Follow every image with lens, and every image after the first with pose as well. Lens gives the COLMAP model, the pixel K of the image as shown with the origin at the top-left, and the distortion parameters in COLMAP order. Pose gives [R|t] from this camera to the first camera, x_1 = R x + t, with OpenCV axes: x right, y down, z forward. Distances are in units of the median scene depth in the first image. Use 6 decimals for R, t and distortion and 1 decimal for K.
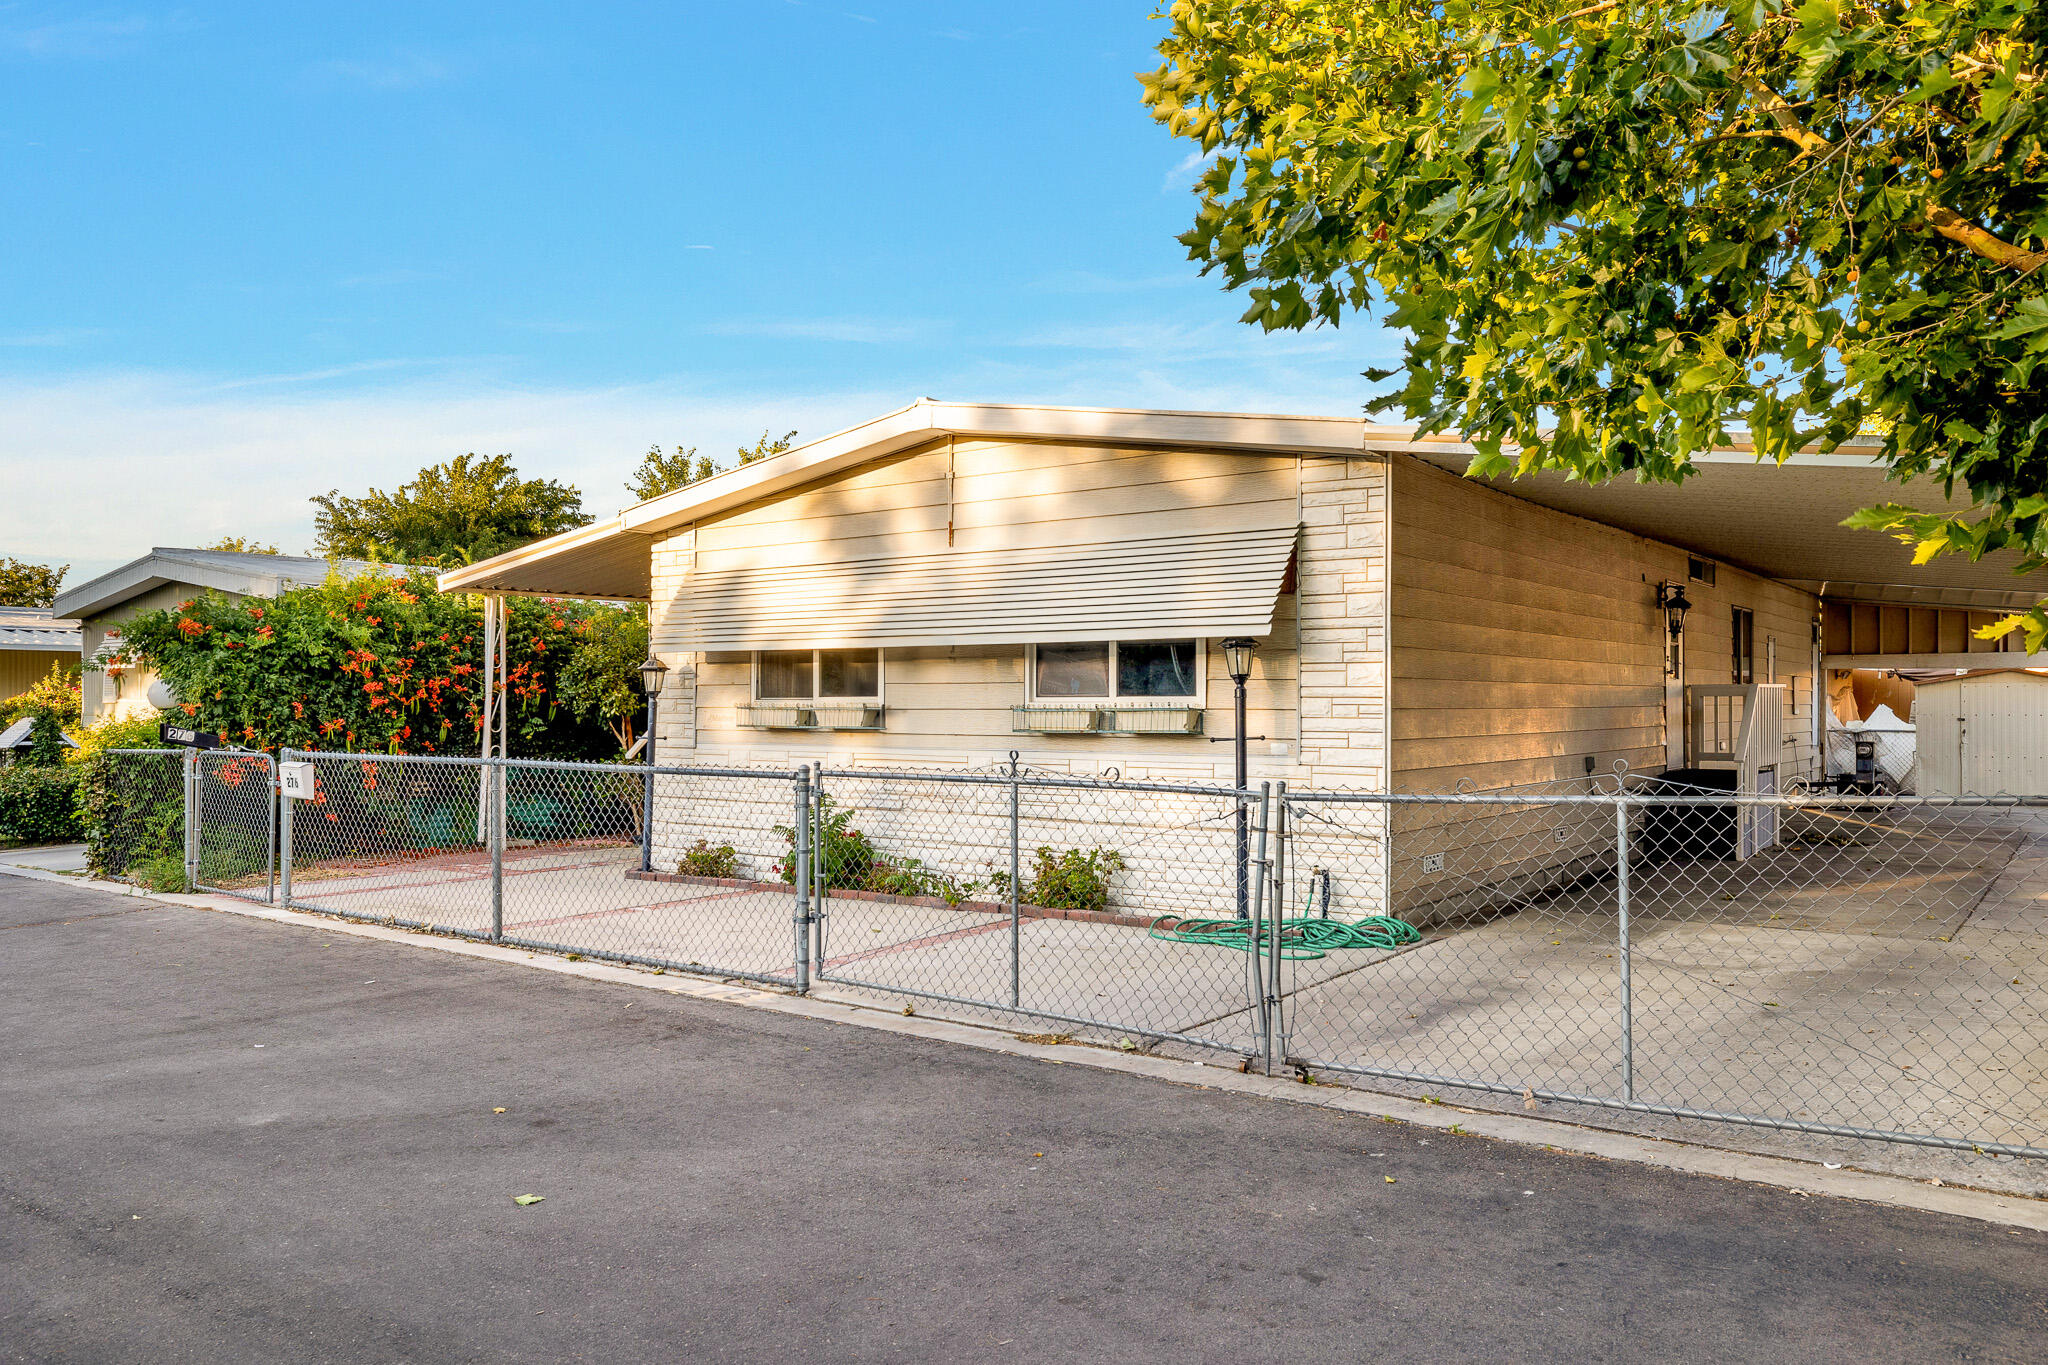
lens RADIAL K [[1474.8, 0, 1017.5], [0, 1474.8, 685.6], [0, 0, 1]] dist [-0.000154, 0.000393]
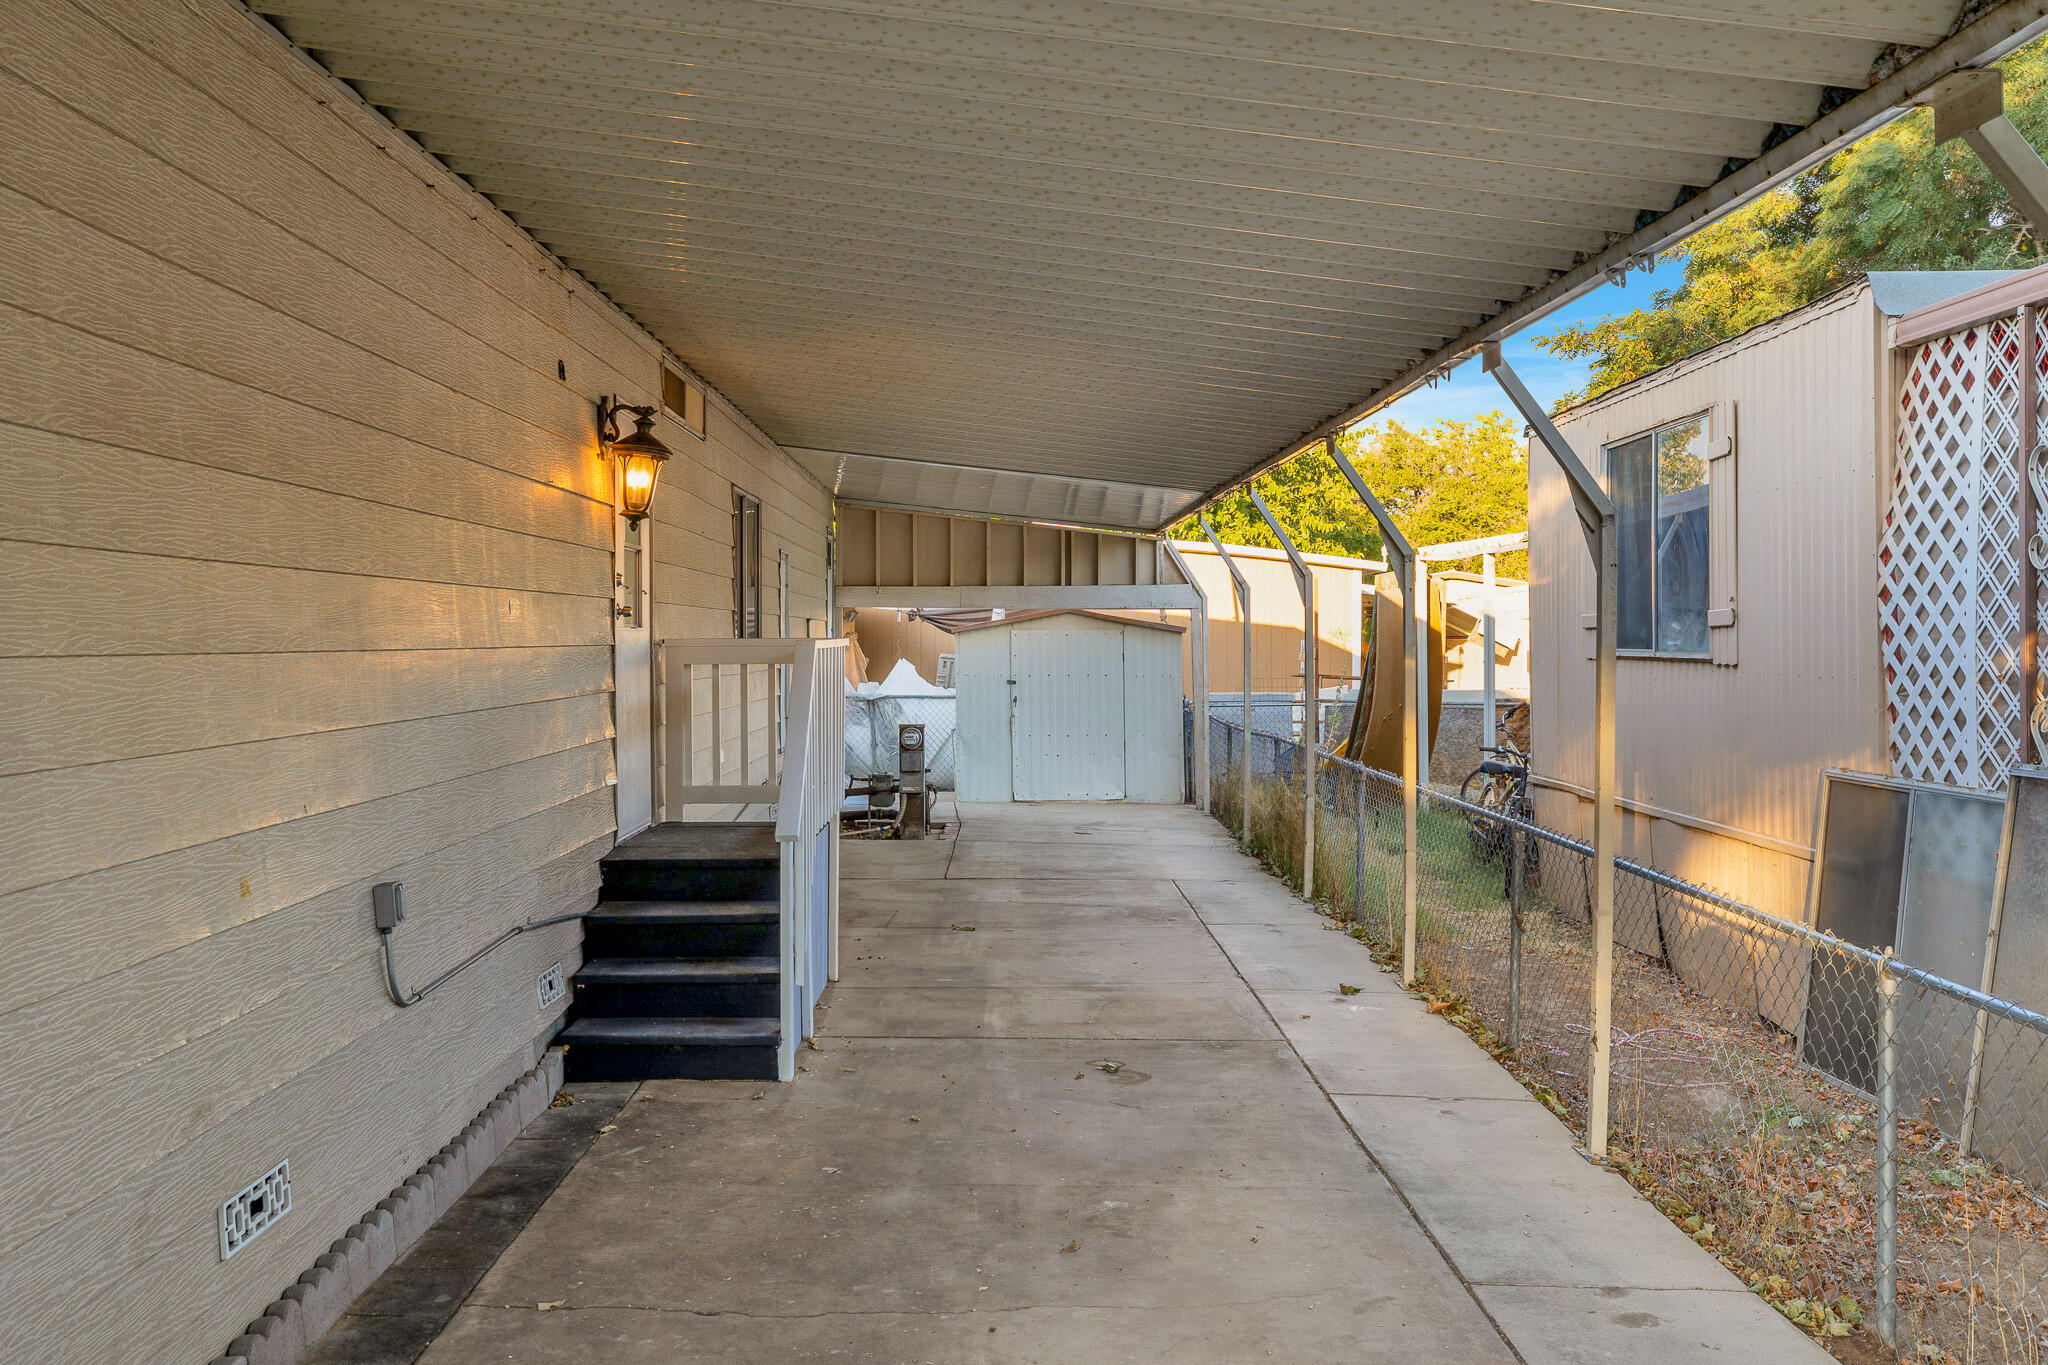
lens RADIAL K [[1735.9, 0, 1020.2], [0, 1735.9, 674.2], [0, 0, 1]] dist [-0.007147, -0.000018]
pose [[0.798561, -0.013928, 0.601753, 0.192905], [-0.003980, 0.999588, 0.028419, -0.005040], [-0.601901, -0.025089, 0.798177, 0.441262]]
